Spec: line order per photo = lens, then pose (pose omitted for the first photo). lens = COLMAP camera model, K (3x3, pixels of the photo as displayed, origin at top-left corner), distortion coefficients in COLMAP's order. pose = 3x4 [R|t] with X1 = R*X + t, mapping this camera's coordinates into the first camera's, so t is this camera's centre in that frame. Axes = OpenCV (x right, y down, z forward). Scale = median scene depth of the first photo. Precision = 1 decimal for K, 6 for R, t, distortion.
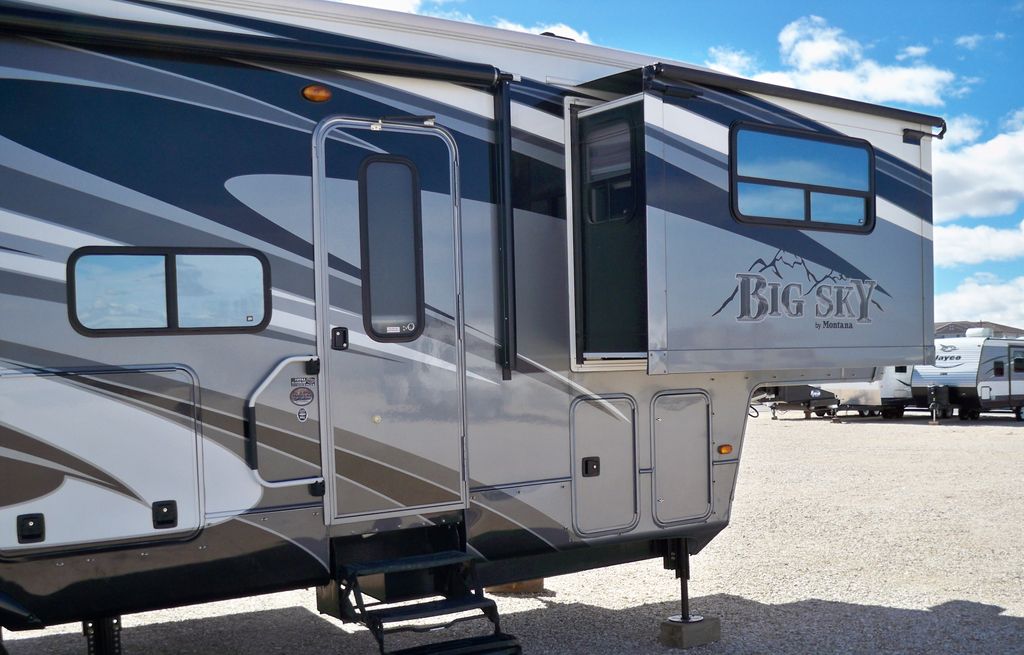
lens RADIAL K [[1067.1, 0, 503.5], [0, 1067.1, 346.3], [0, 0, 1]] dist [-0.086046, 0.000000]
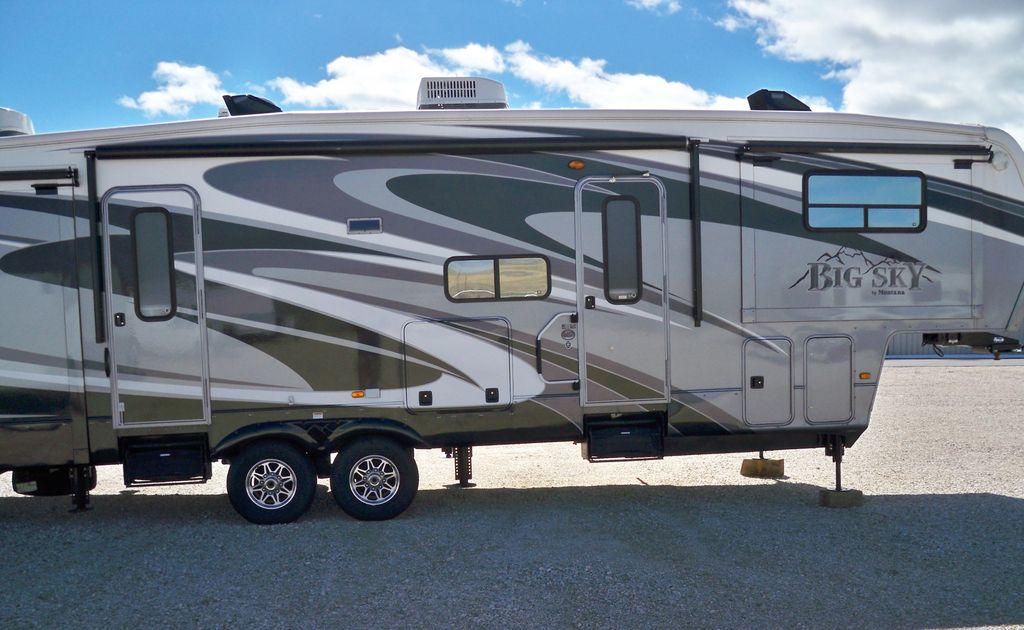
lens RADIAL K [[1041.5, 0, 511.8], [0, 1041.5, 315.5], [0, 0, 1]] dist [-0.009706, 0.000000]
pose [[0.913875, 0.000491, -0.405995, 0.432741], [0.004273, 0.999932, 0.010828, -0.005090], [0.405973, -0.011631, 0.913811, -0.642224]]
